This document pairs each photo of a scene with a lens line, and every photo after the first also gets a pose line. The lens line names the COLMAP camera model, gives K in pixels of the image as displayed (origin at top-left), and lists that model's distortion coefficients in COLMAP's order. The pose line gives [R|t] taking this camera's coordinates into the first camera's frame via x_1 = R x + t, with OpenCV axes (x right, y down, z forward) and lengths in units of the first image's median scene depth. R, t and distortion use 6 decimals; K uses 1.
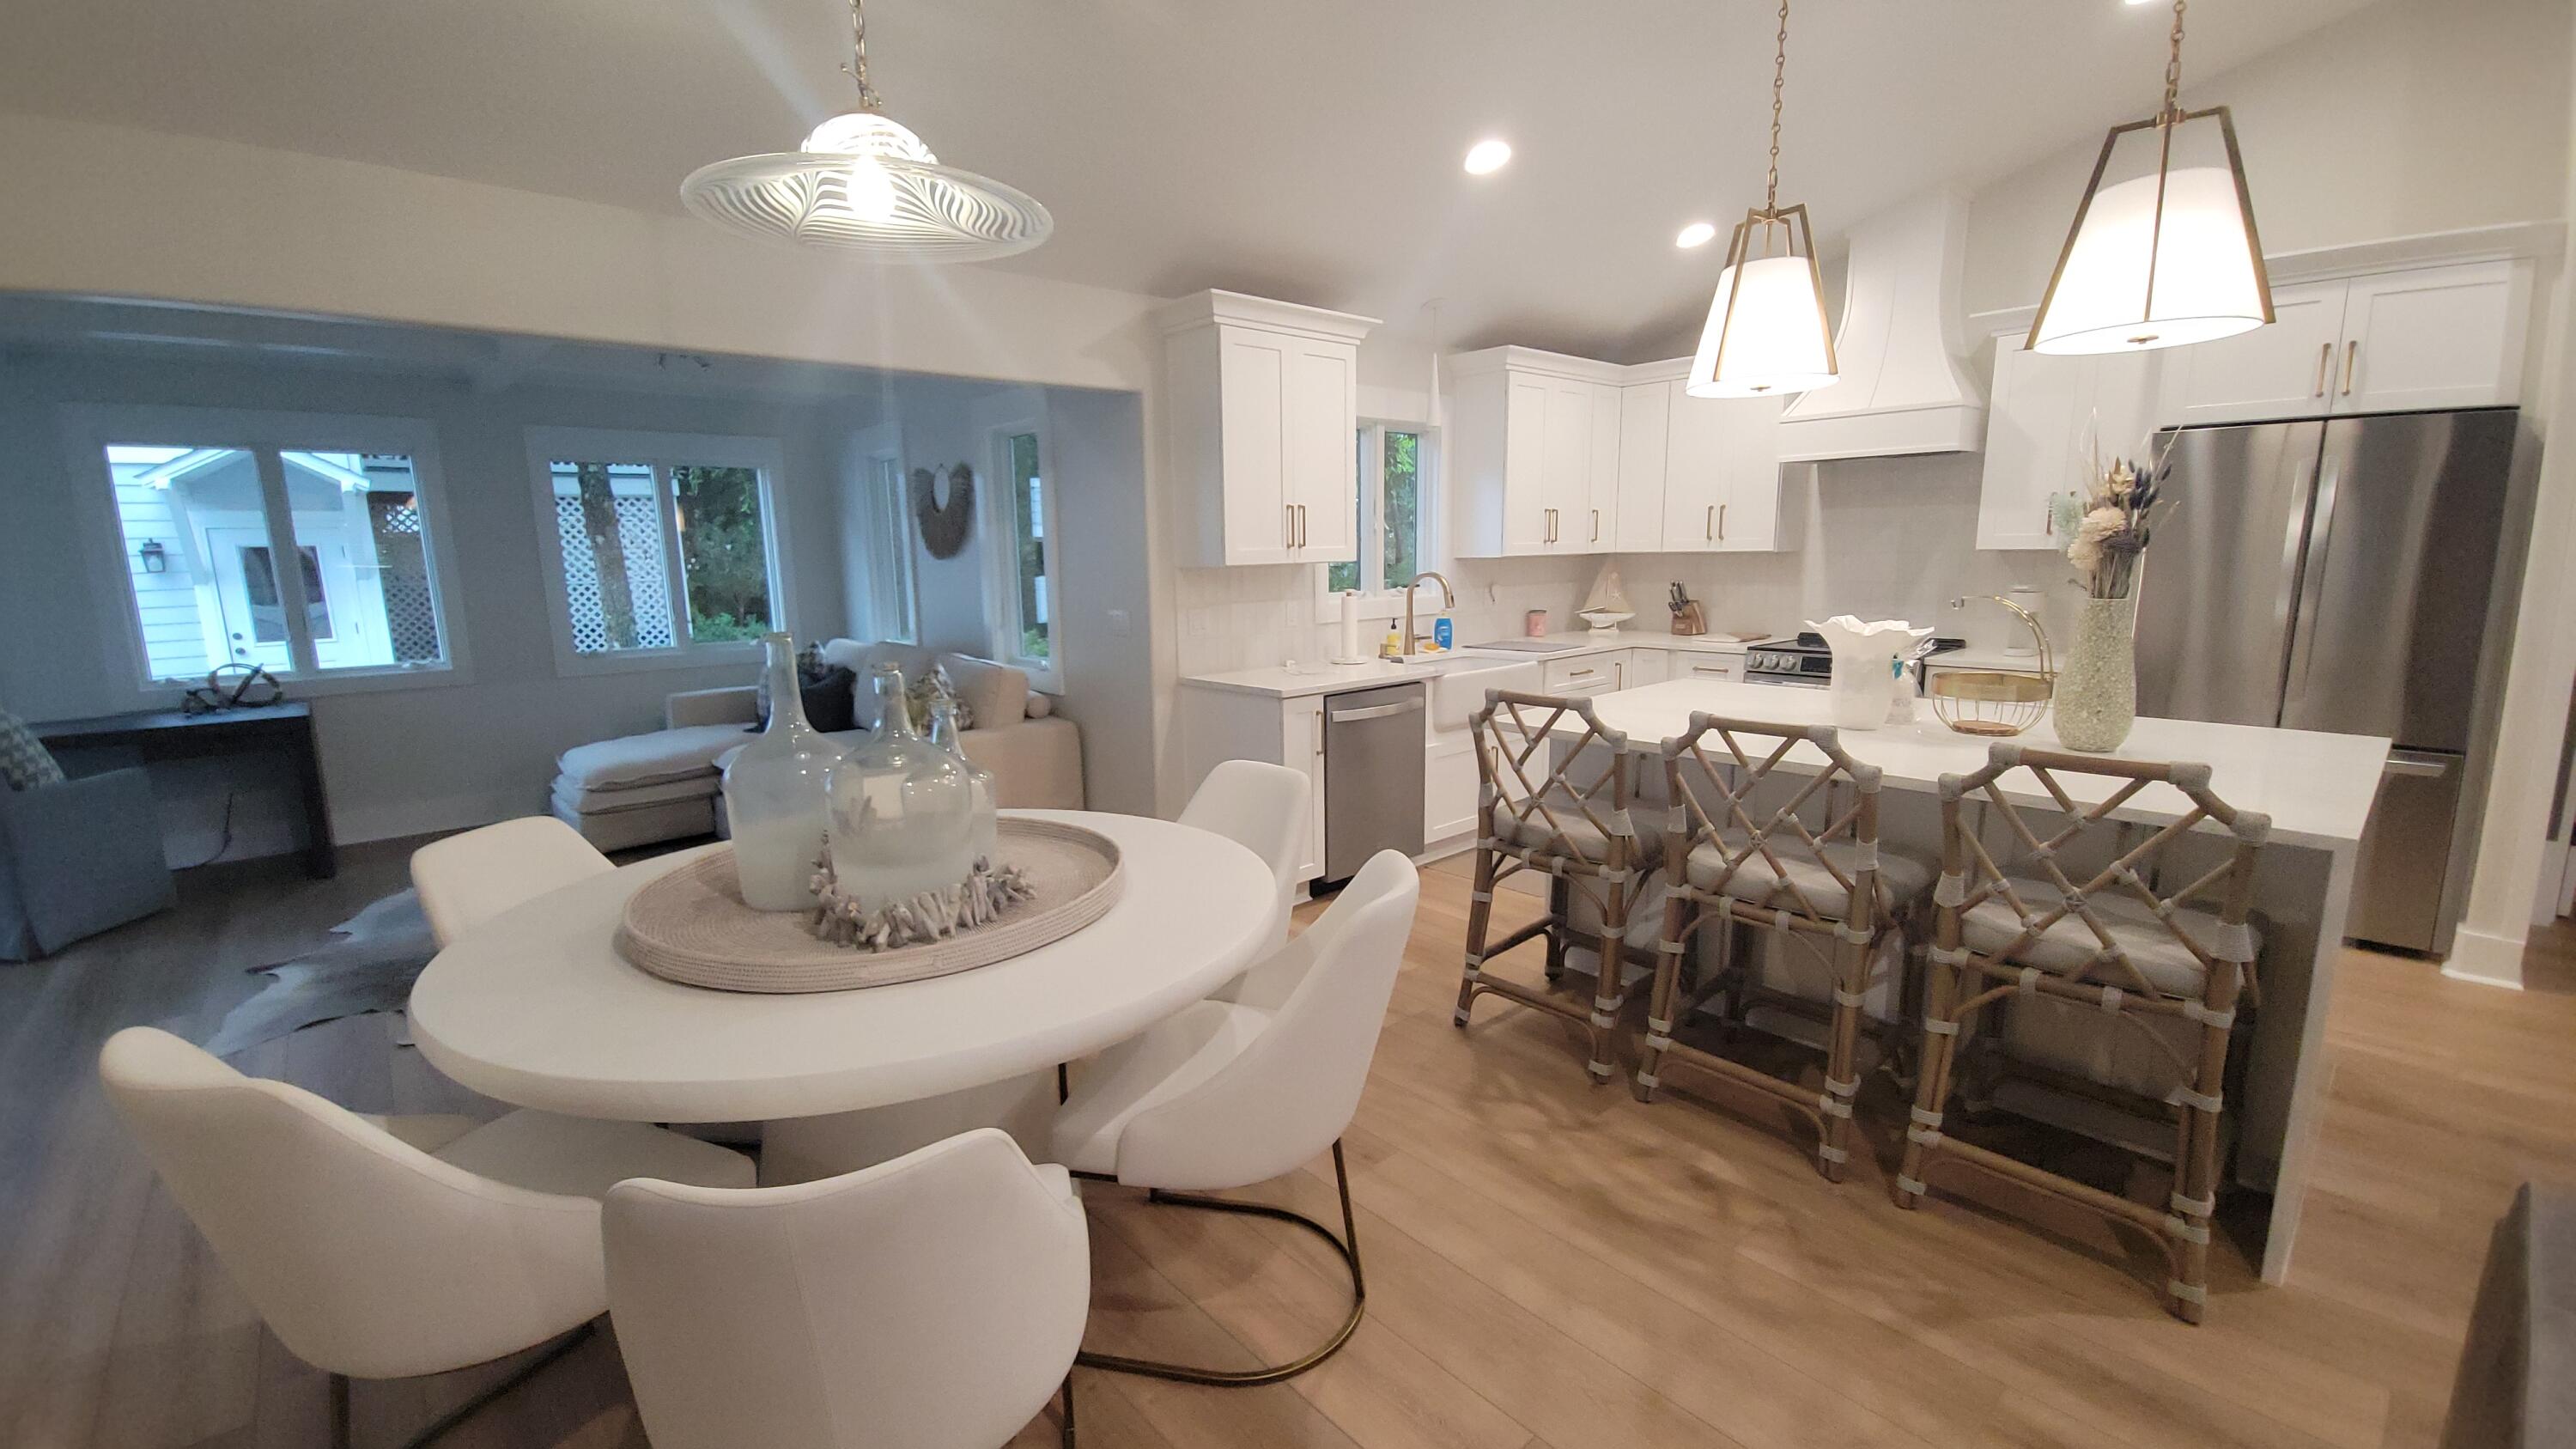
lens RADIAL K [[1022.4, 0, 1288.0], [0, 1022.4, 724.5], [0, 0, 1]] dist [0.000198, -0.009480]
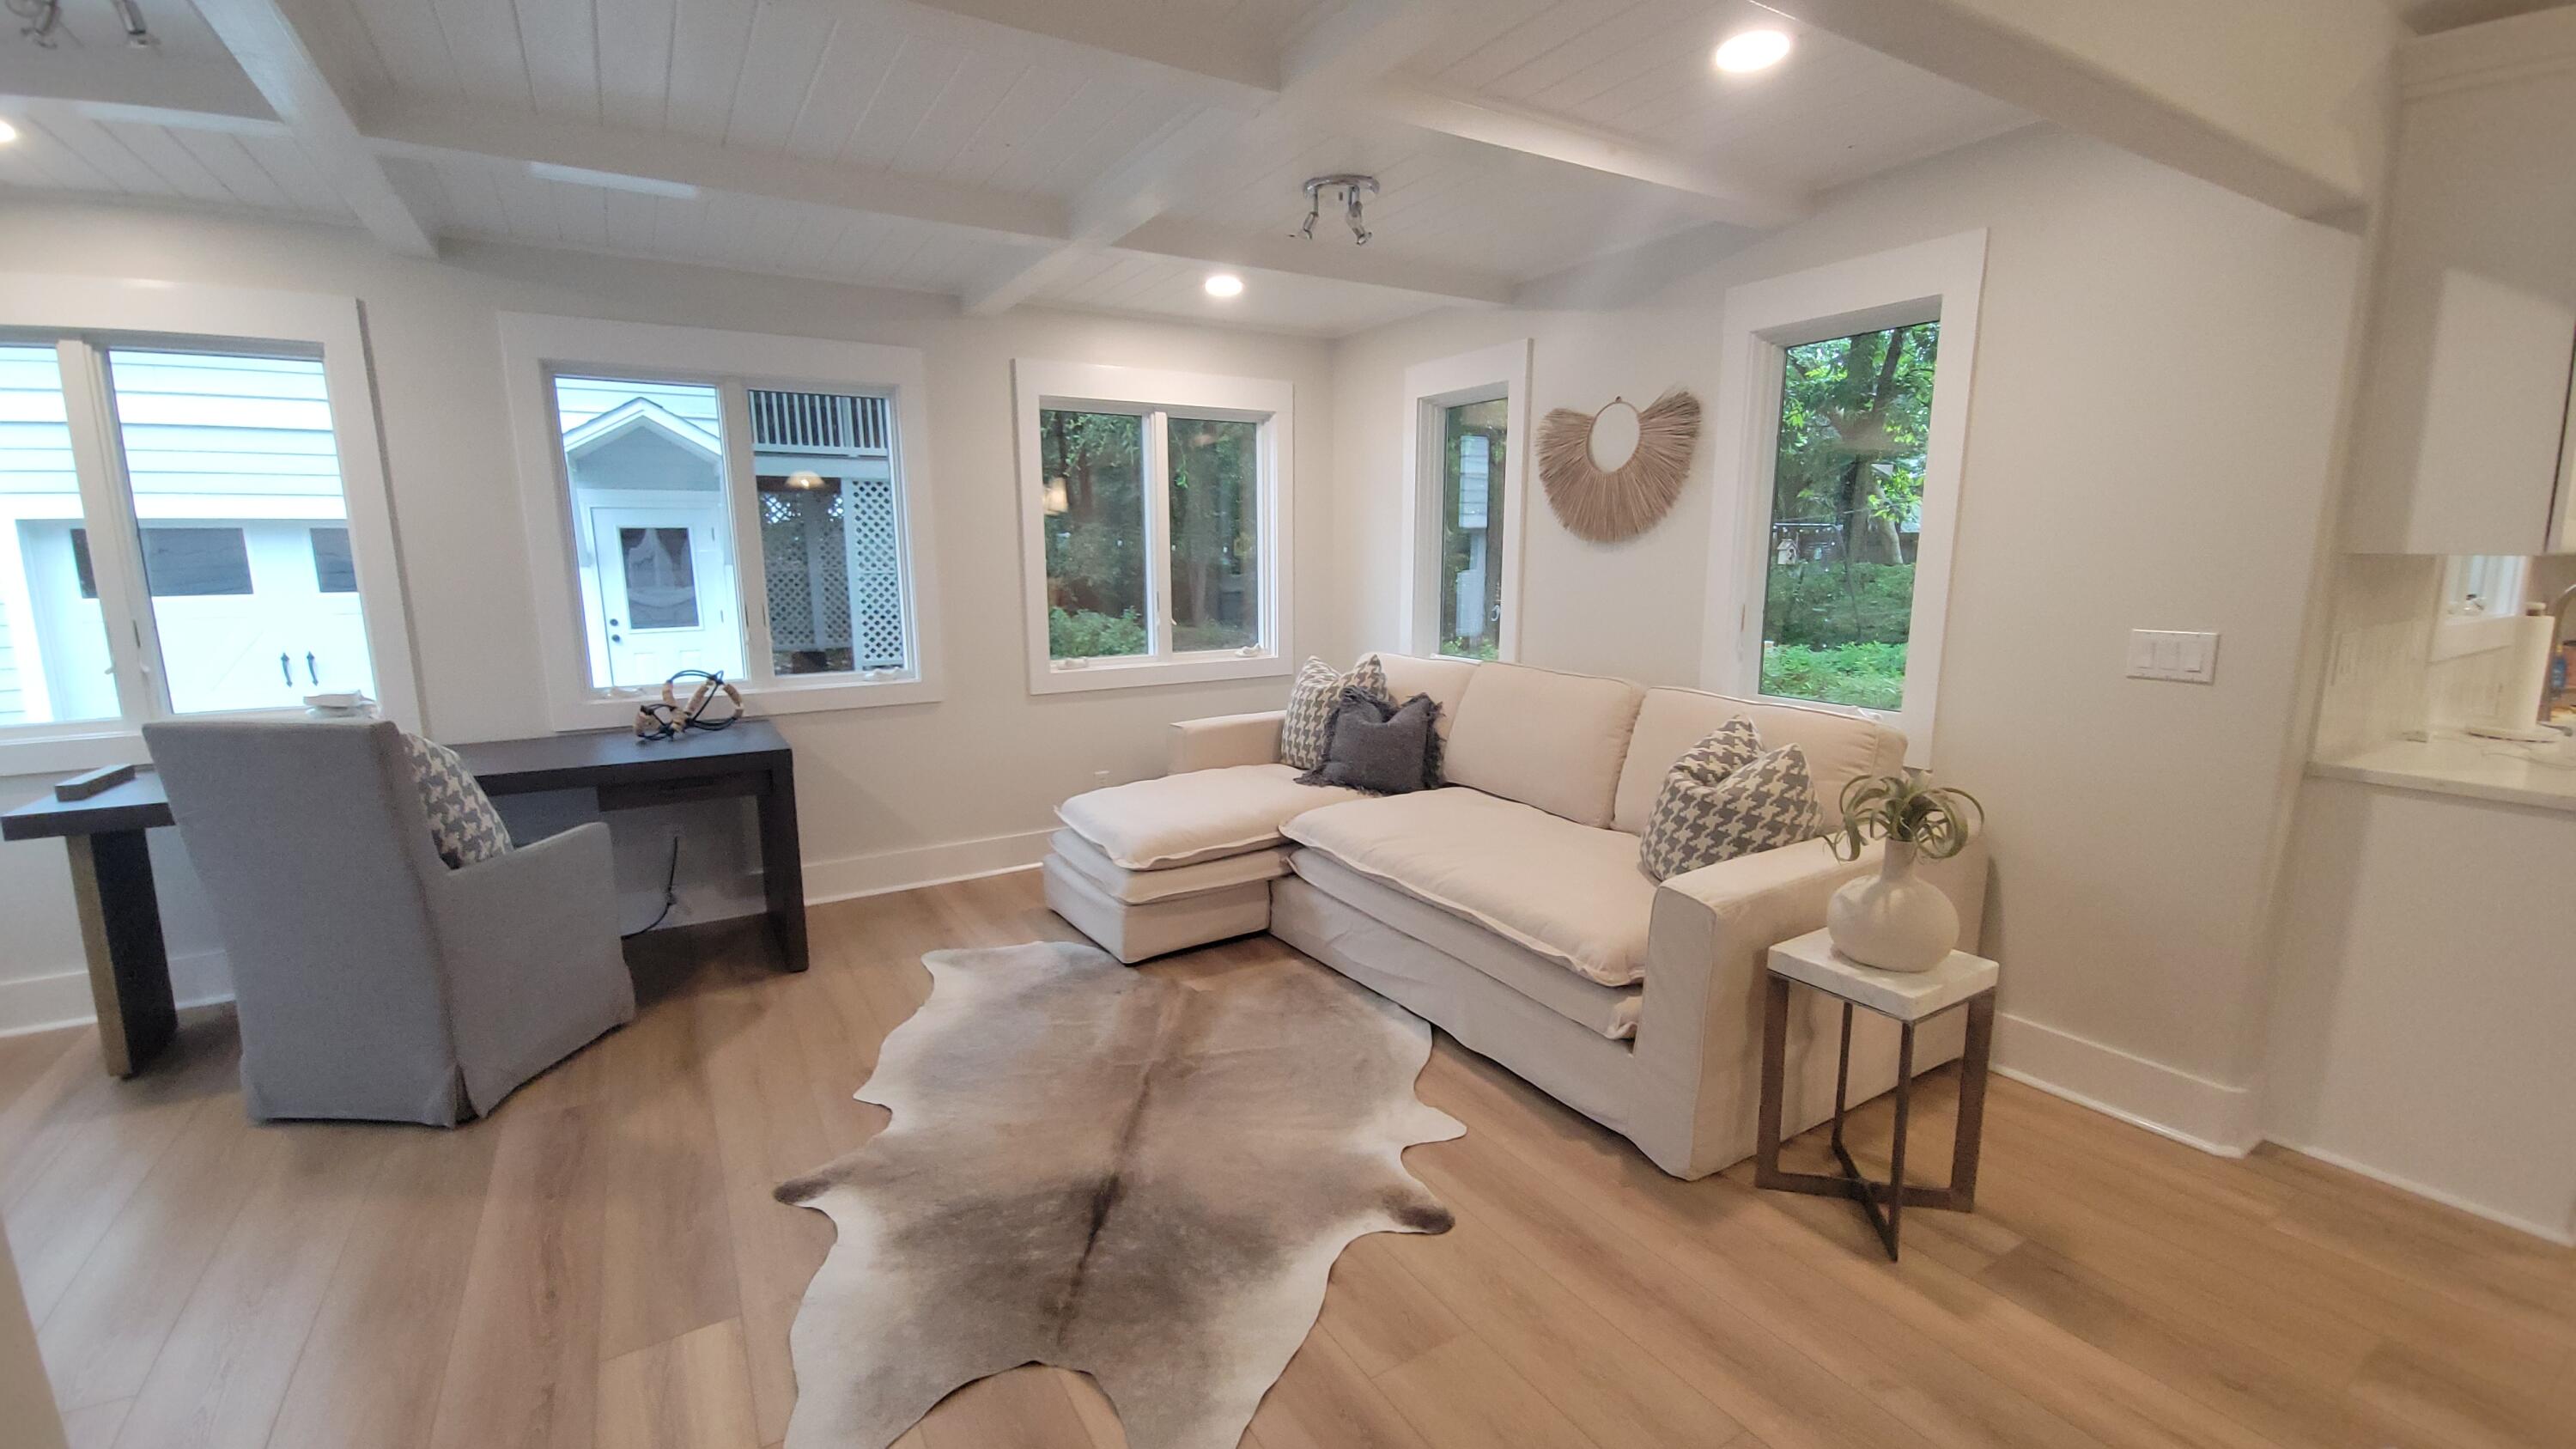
lens RADIAL K [[1074.1, 0, 1285.8], [0, 1074.1, 734.2], [0, 0, 1]] dist [-0.000498, -0.000001]
pose [[0.977931, 0.043962, -0.204251, -0.460241], [-0.043099, 0.999033, 0.008676, -0.039039], [0.204435, 0.000318, 0.978880, 0.323409]]
